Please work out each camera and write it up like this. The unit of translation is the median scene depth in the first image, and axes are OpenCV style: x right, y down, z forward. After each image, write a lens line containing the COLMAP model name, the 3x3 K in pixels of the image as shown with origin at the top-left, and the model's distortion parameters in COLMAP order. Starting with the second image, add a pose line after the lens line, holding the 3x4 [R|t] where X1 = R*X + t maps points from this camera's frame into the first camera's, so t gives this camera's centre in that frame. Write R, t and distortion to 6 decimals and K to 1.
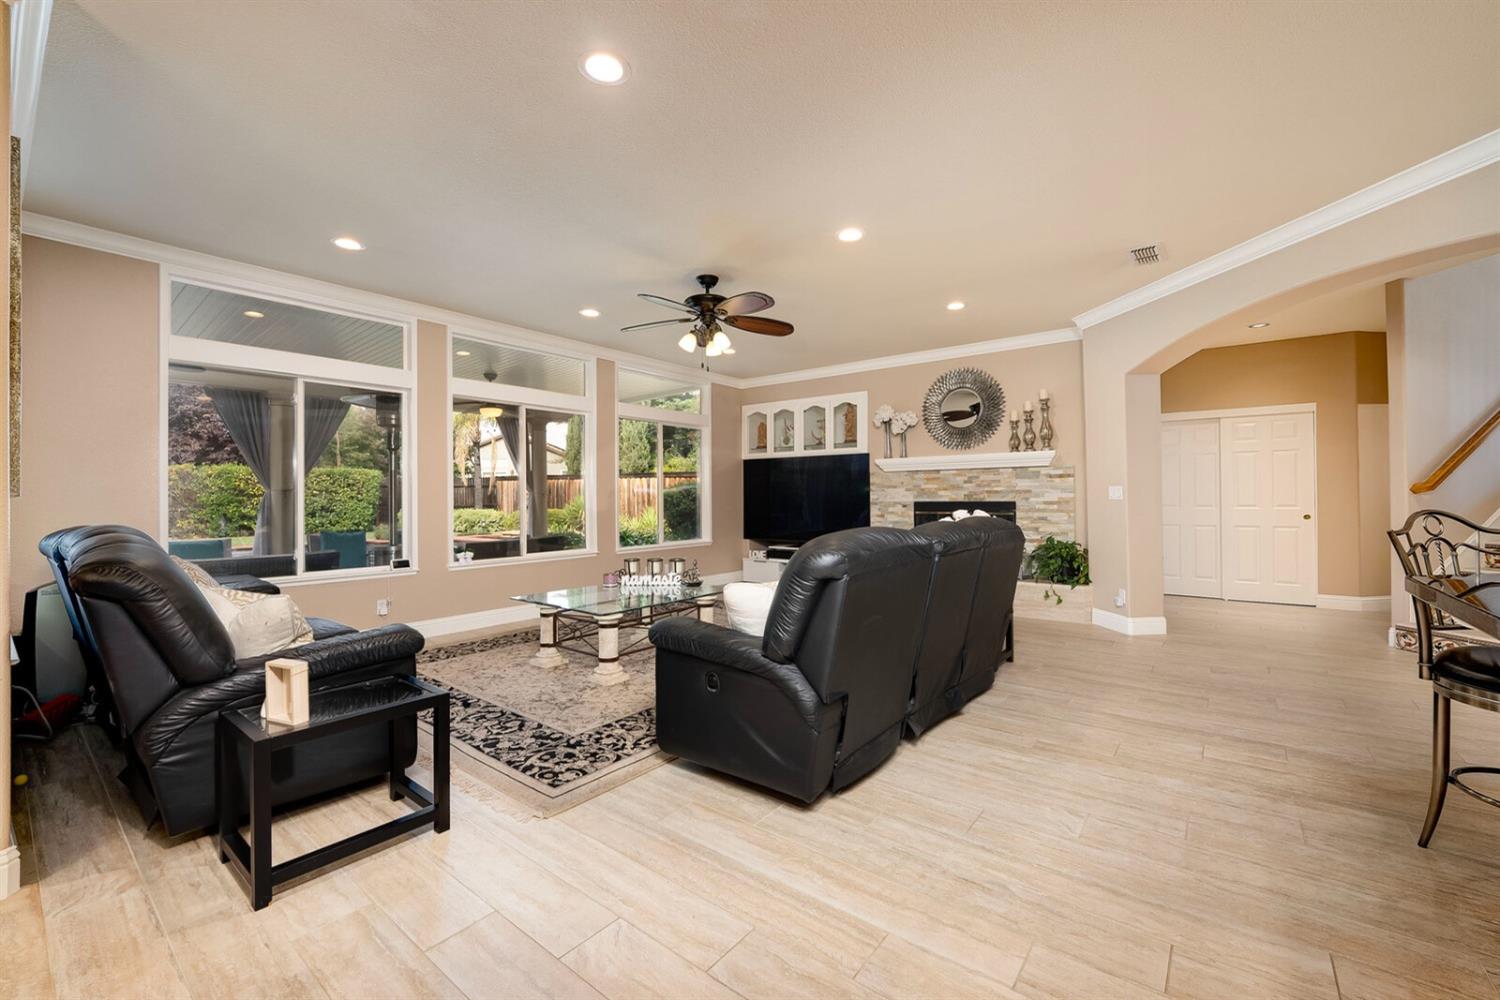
lens RADIAL K [[610.3, 0, 752.0], [0, 610.3, 493.9], [0, 0, 1]] dist [-0.010907, -0.000205]
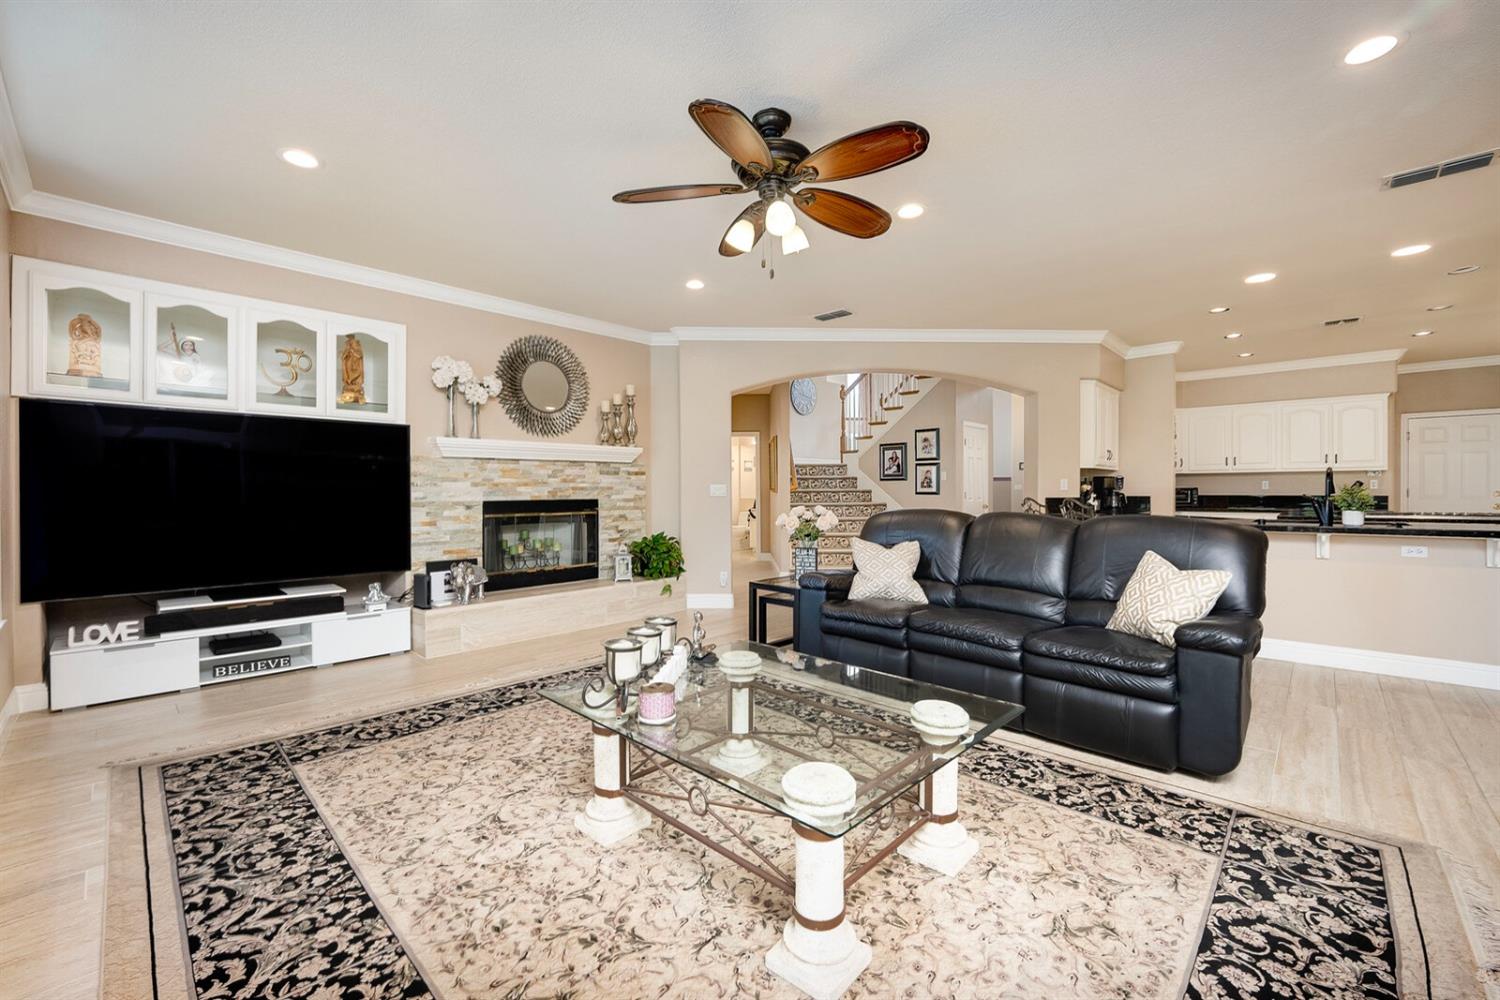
lens RADIAL K [[610.3, 0, 752.0], [0, 610.3, 493.9], [0, 0, 1]] dist [-0.010907, -0.000205]
pose [[0.093871, 0.001165, 0.995584, -0.483337], [-0.001655, 0.999998, -0.001015, 0.005144], [-0.995583, -0.001553, 0.093873, 0.708062]]
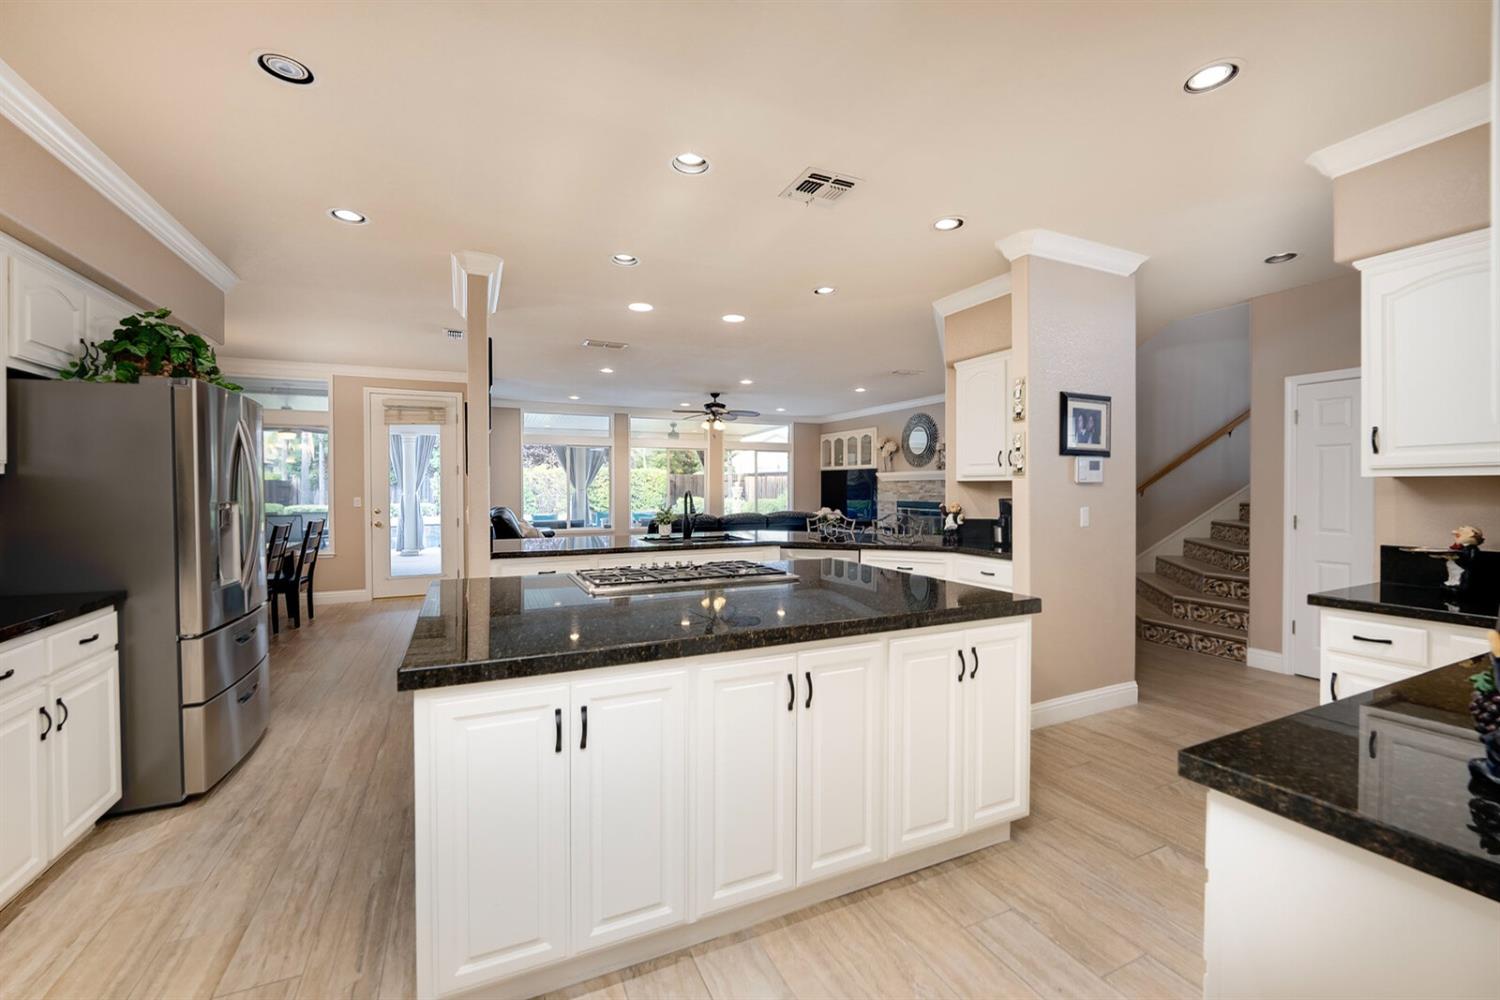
lens RADIAL K [[610.3, 0, 752.0], [0, 610.3, 493.9], [0, 0, 1]] dist [-0.010907, -0.000205]
pose [[0.897764, 0.012831, -0.440289, 0.701898], [-0.006294, 0.999847, 0.016304, -0.032389], [0.440431, -0.011866, 0.897708, -0.601538]]
